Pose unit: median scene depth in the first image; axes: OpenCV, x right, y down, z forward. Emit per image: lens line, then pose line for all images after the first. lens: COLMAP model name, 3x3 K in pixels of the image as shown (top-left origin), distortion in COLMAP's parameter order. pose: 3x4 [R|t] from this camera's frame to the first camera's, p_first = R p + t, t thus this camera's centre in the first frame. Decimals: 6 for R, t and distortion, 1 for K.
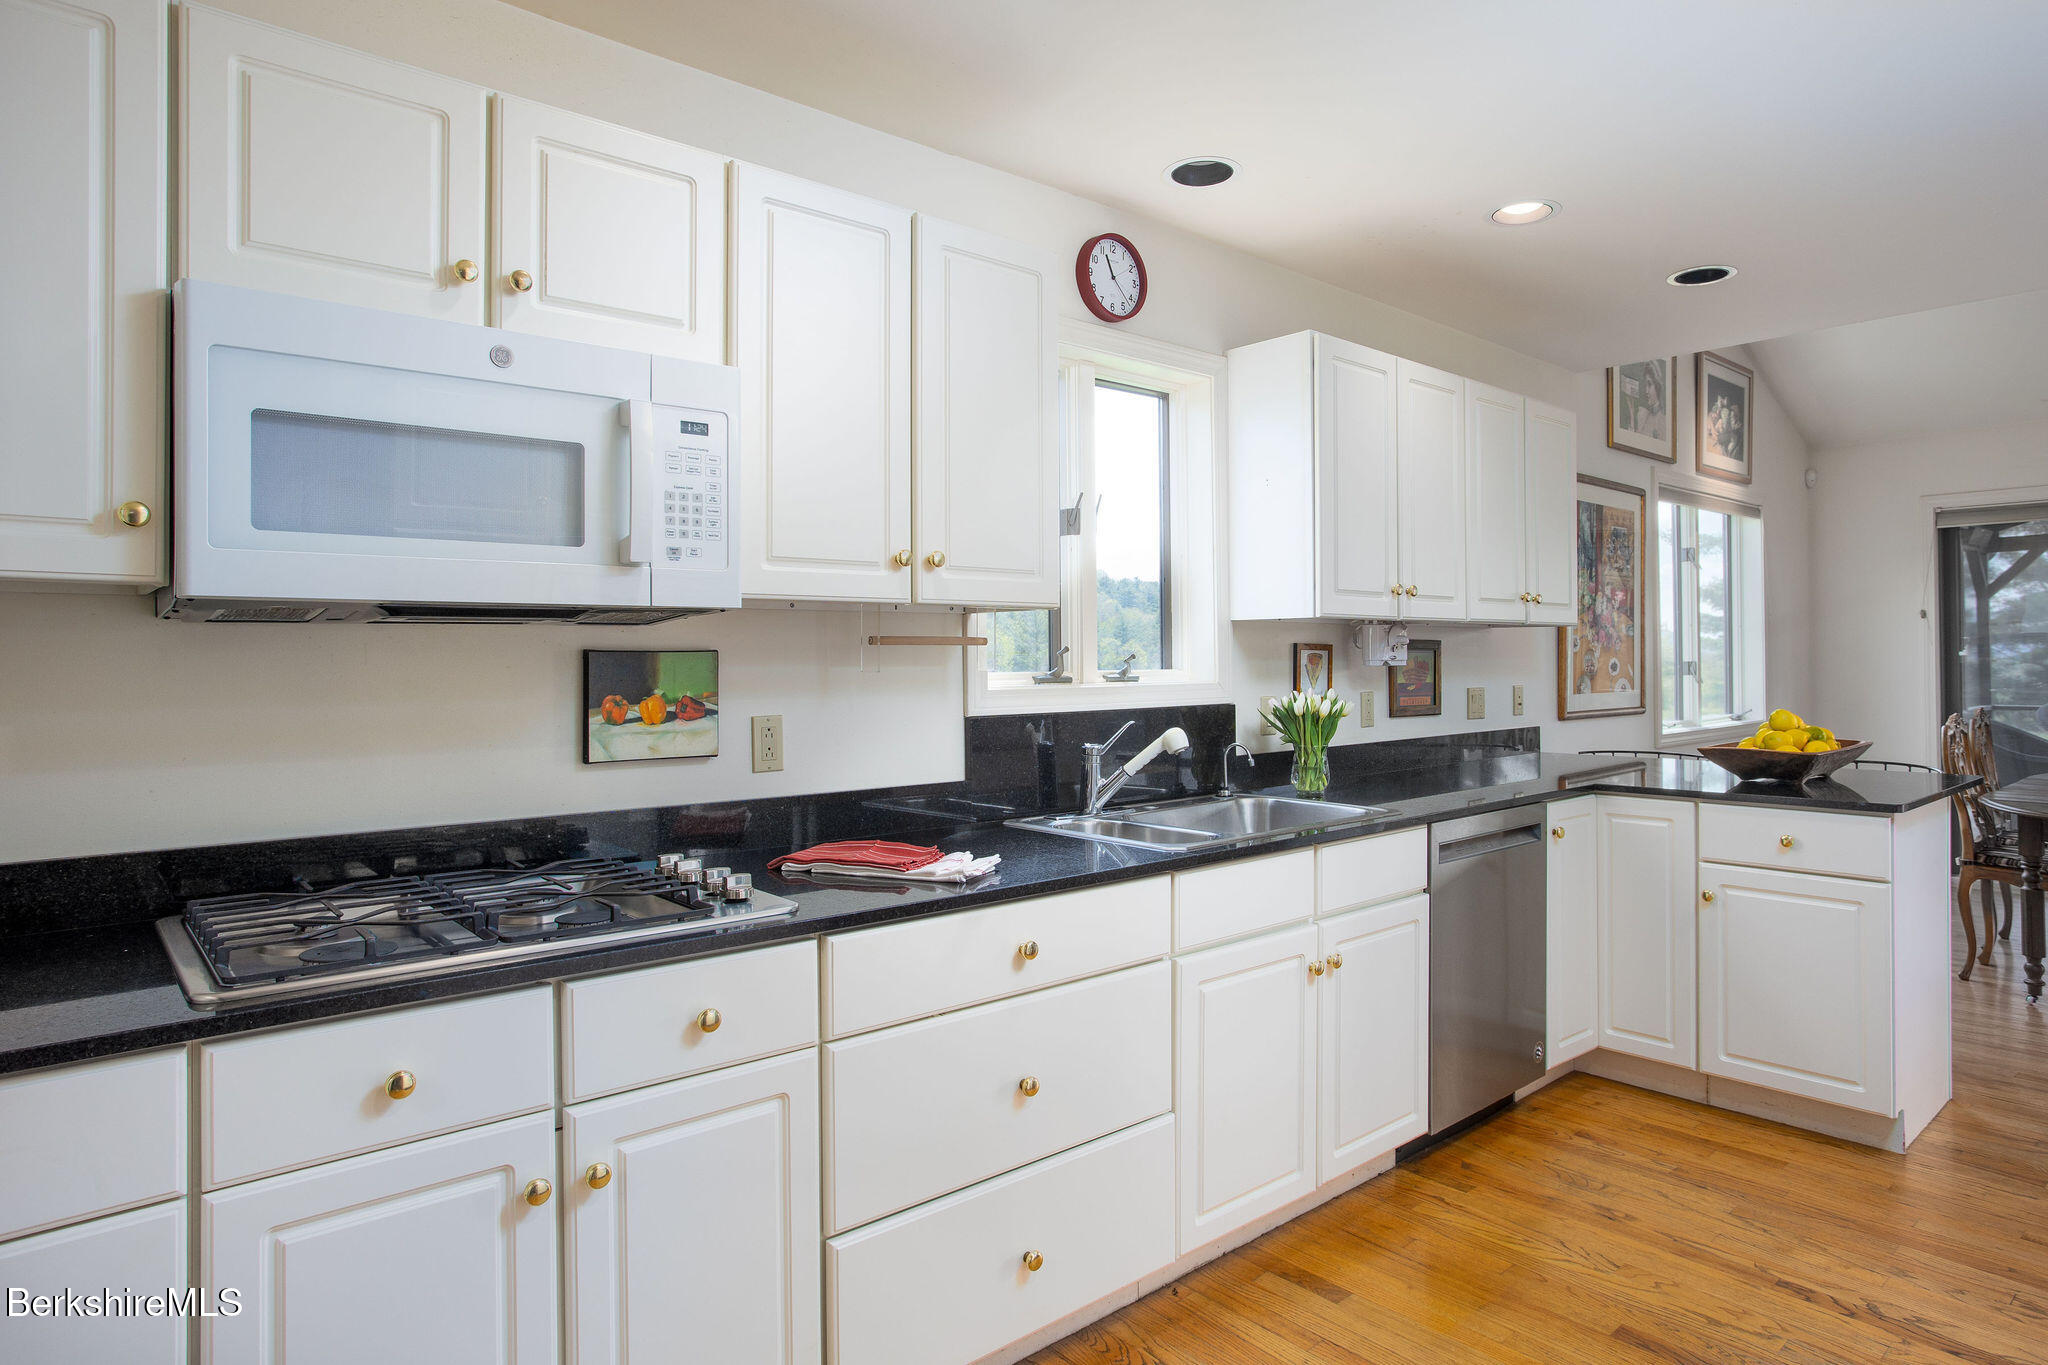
lens RADIAL K [[1114.8, 0, 1026.0], [0, 1114.8, 663.9], [0, 0, 1]] dist [0.003022, 0.005830]
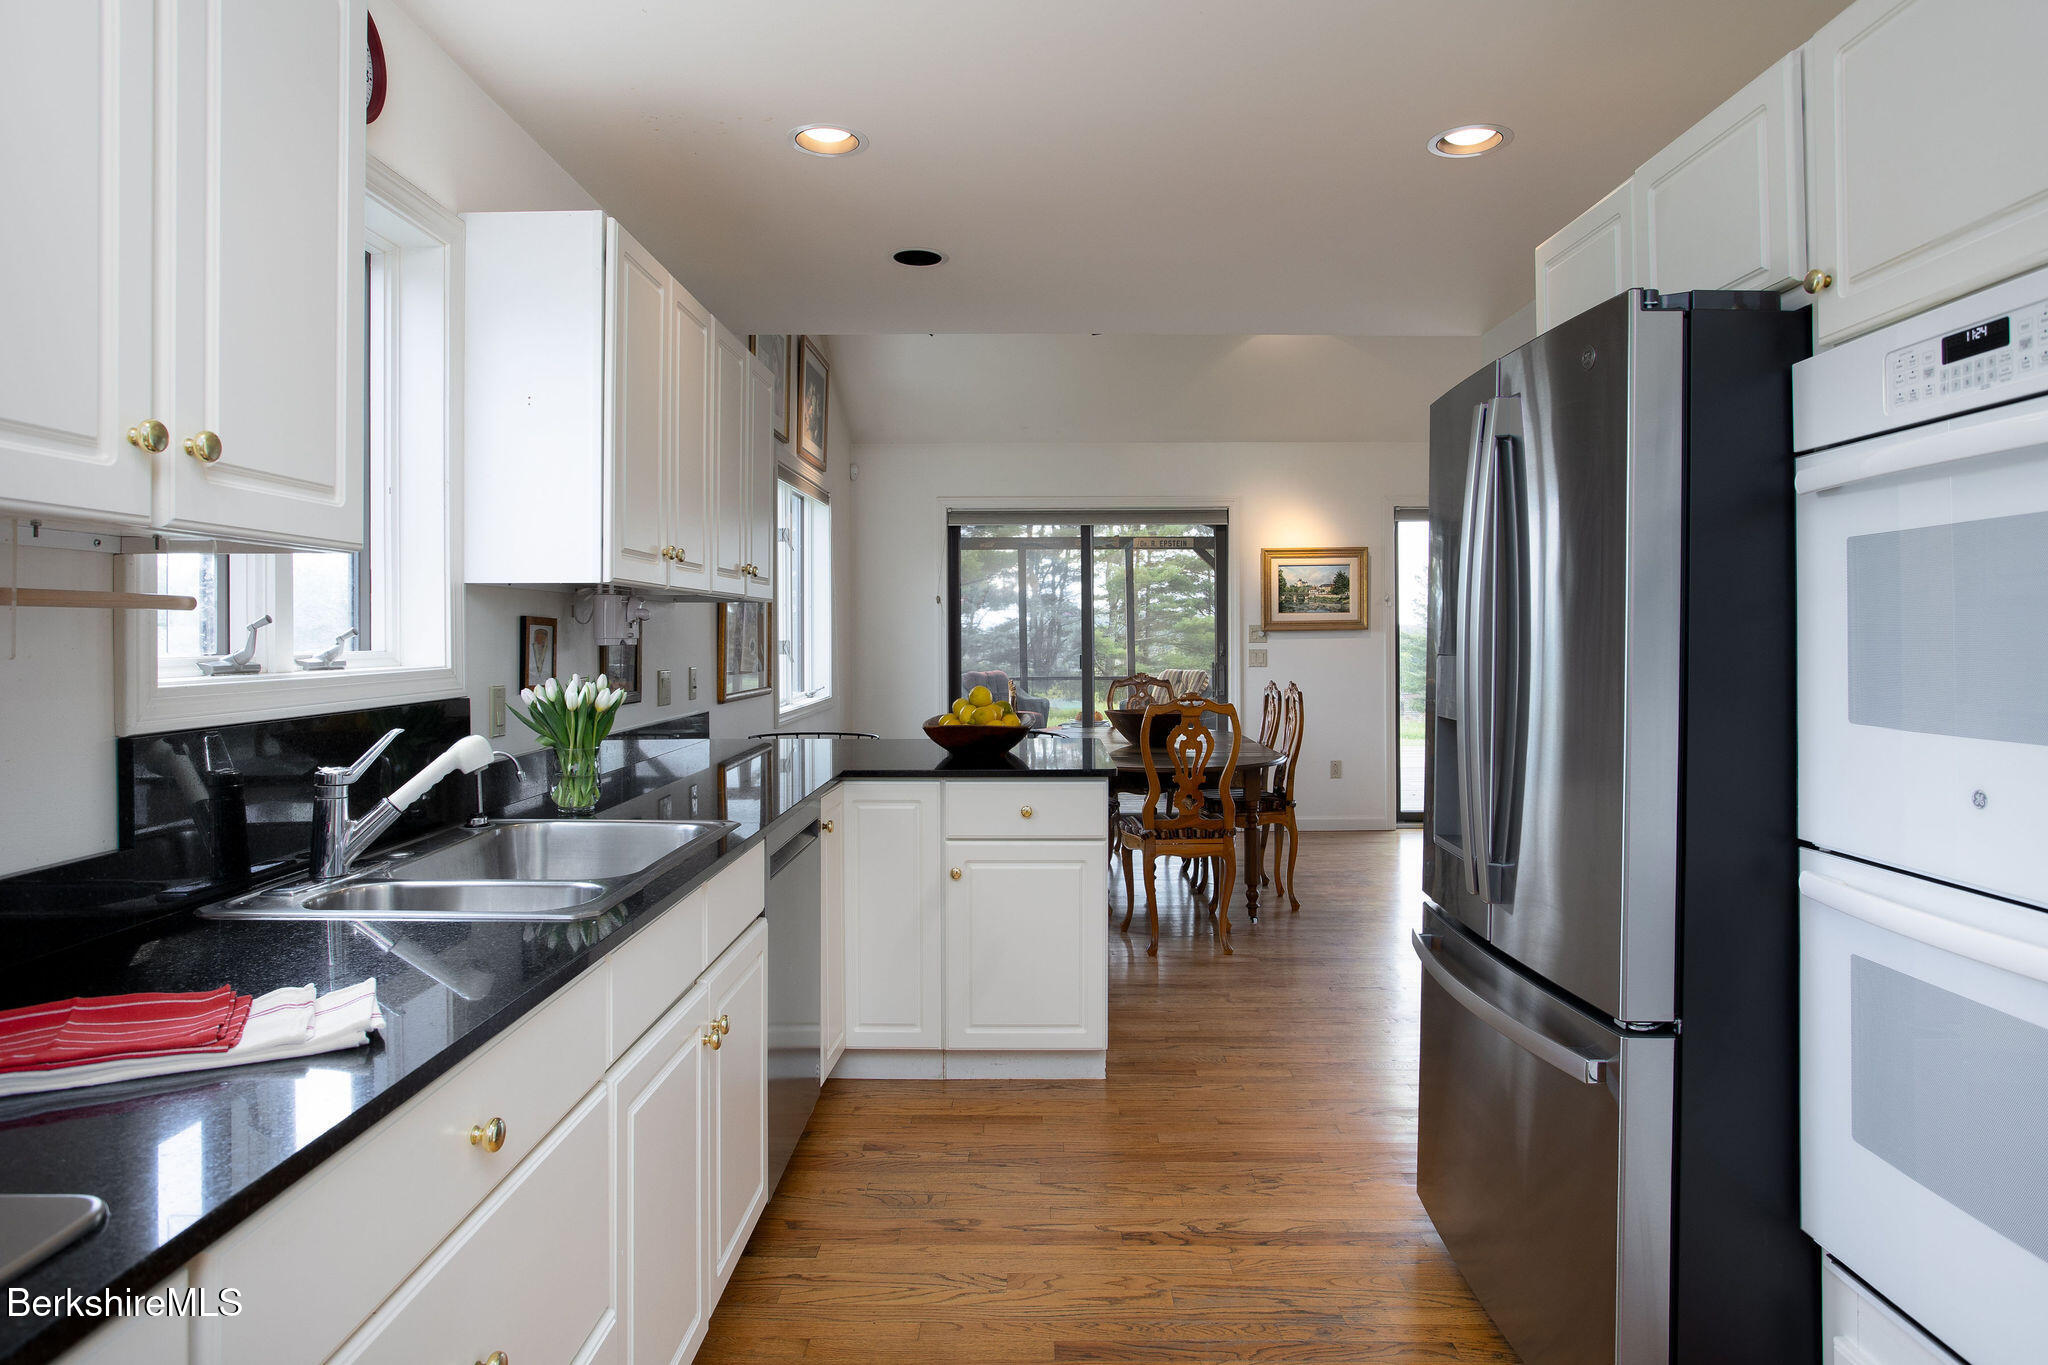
lens RADIAL K [[1215.2, 0, 989.1], [0, 1215.2, 635.4], [0, 0, 1]] dist [-0.026690, 0.004889]
pose [[0.684456, 0.004068, 0.729043, -0.186648], [0.000790, 0.999980, -0.006322, 0.000392], [-0.729054, 0.004903, 0.684439, 0.255843]]
